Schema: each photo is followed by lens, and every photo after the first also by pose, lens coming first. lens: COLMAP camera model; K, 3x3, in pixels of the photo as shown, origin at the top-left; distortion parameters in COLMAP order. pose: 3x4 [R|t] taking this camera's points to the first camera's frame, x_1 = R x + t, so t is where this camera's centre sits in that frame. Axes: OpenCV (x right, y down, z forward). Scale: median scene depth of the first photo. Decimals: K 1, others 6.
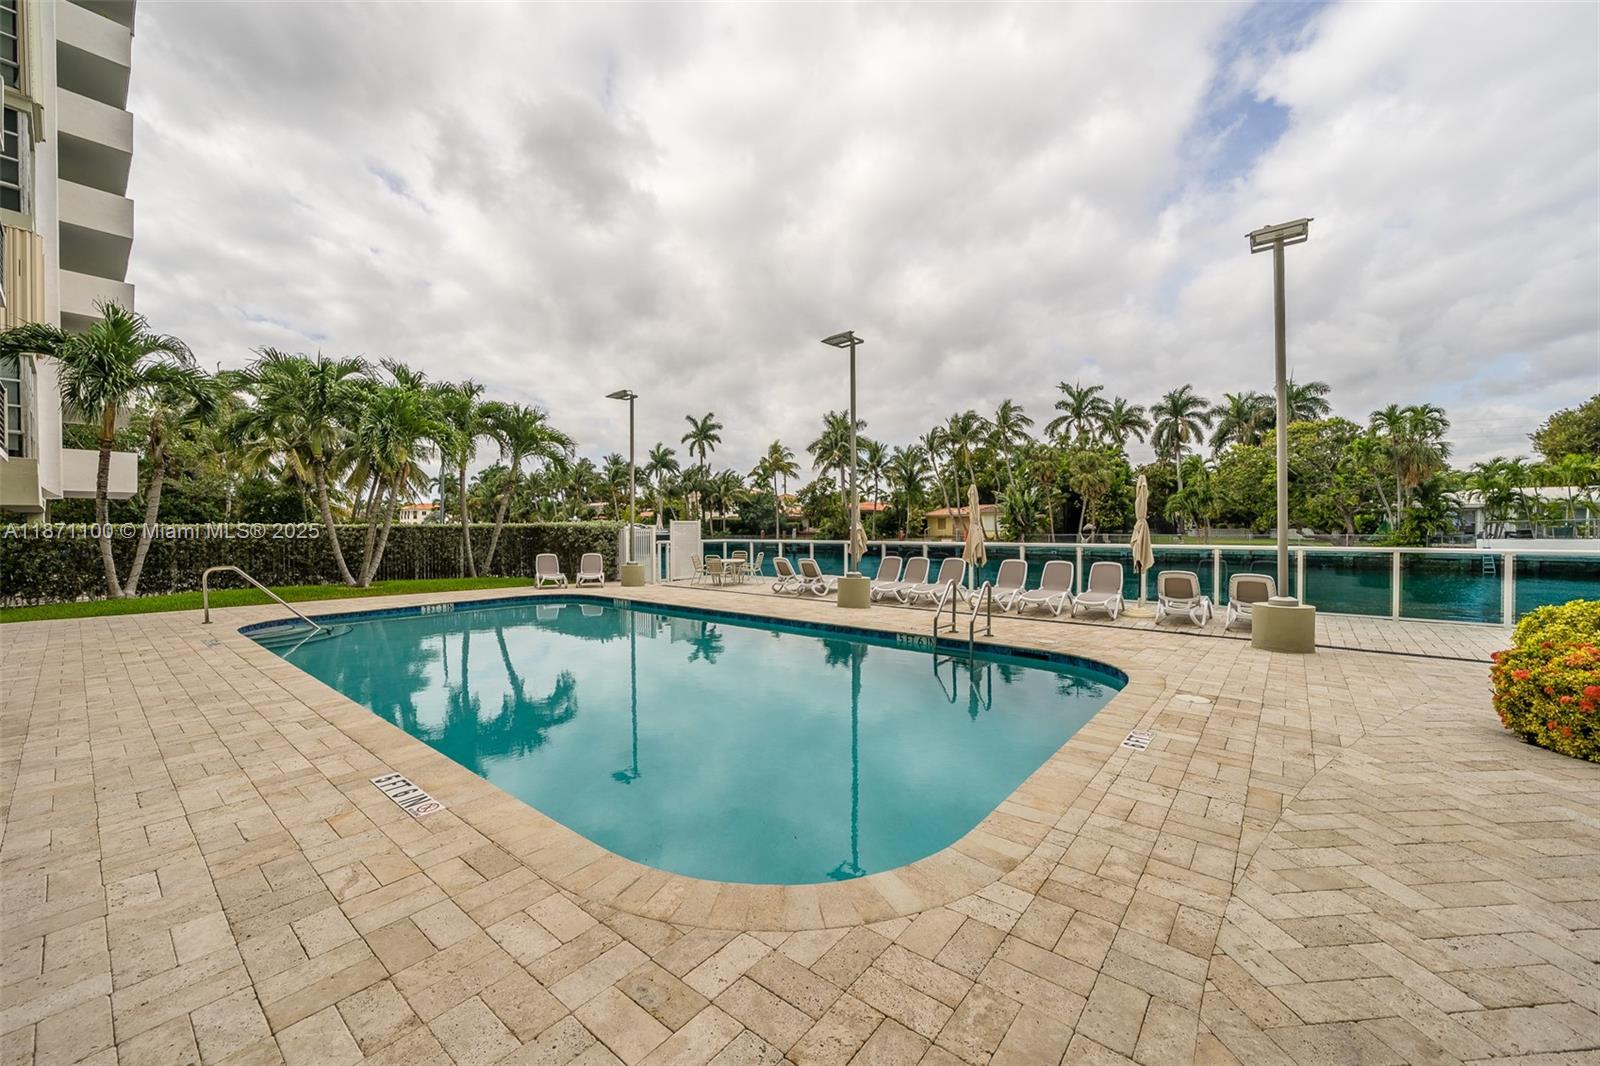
lens RADIAL K [[603.4, 0, 799.3], [0, 603.4, 532.3], [0, 0, 1]] dist [-0.001646, -0.000179]
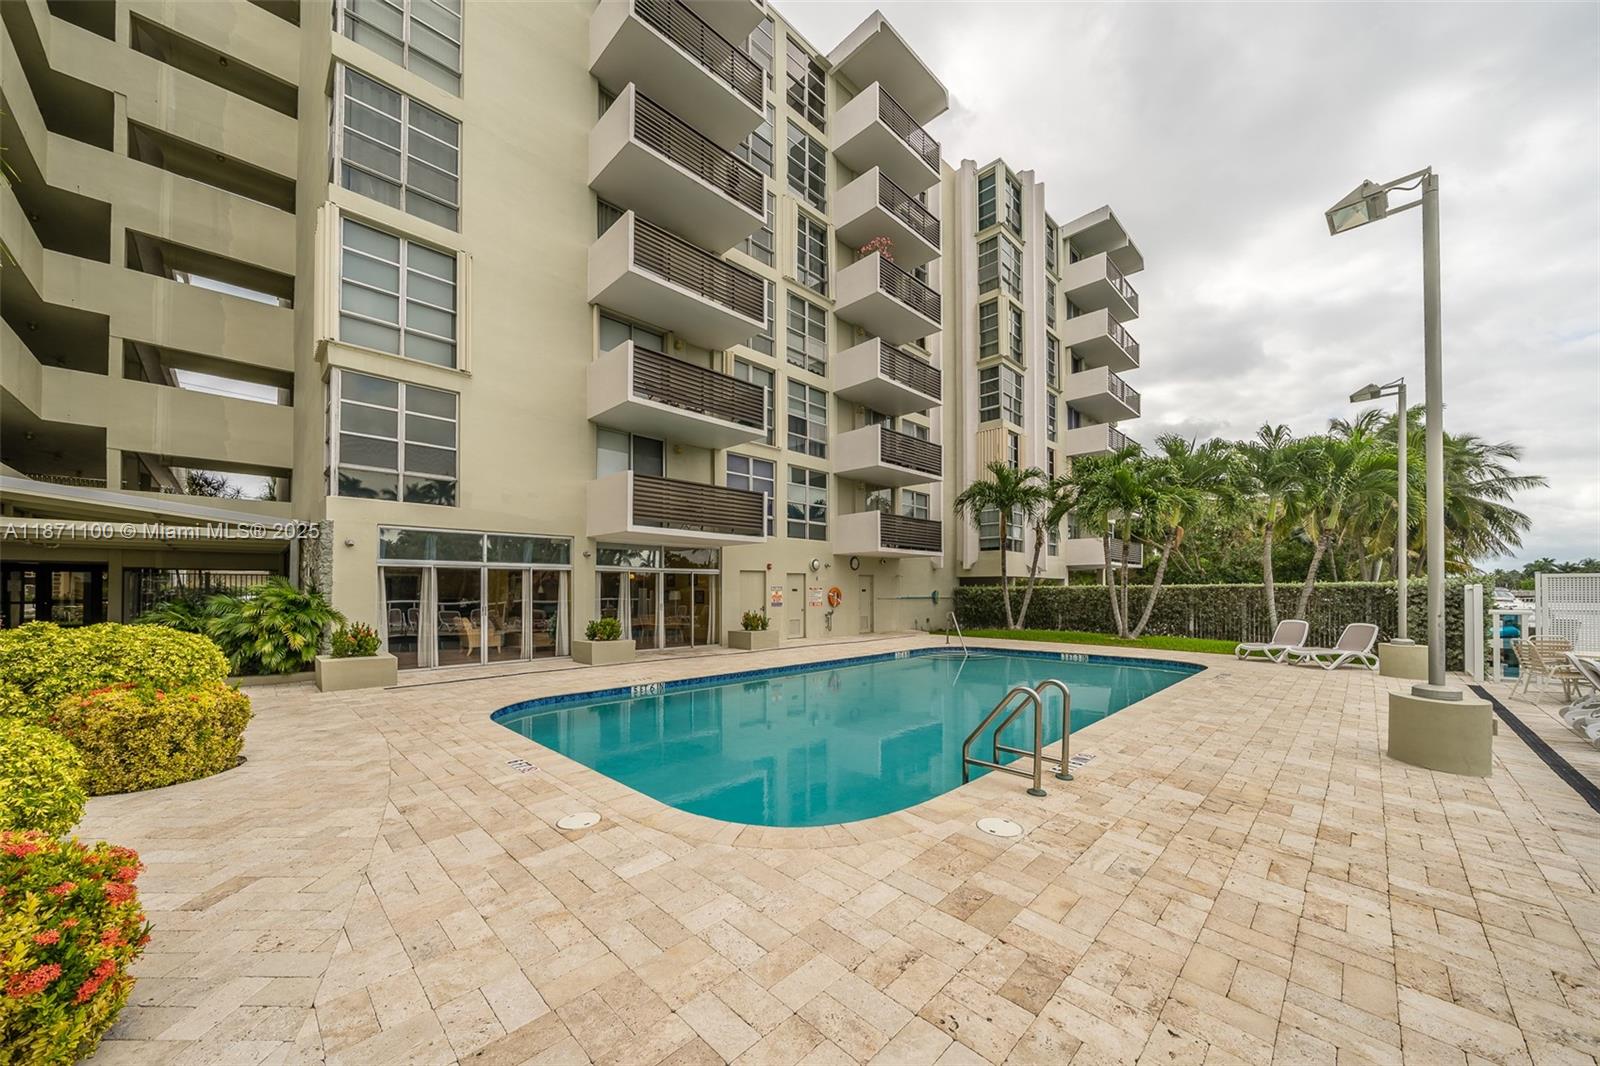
lens RADIAL K [[568.1, 0, 780.8], [0, 568.1, 584.7], [0, 0, 1]] dist [0.000702, 0.000044]
pose [[-0.110941, -0.007271, -0.993800, 0.595625], [-0.005182, 0.999964, -0.006737, -0.004184], [0.993813, 0.004403, -0.110975, 0.596884]]
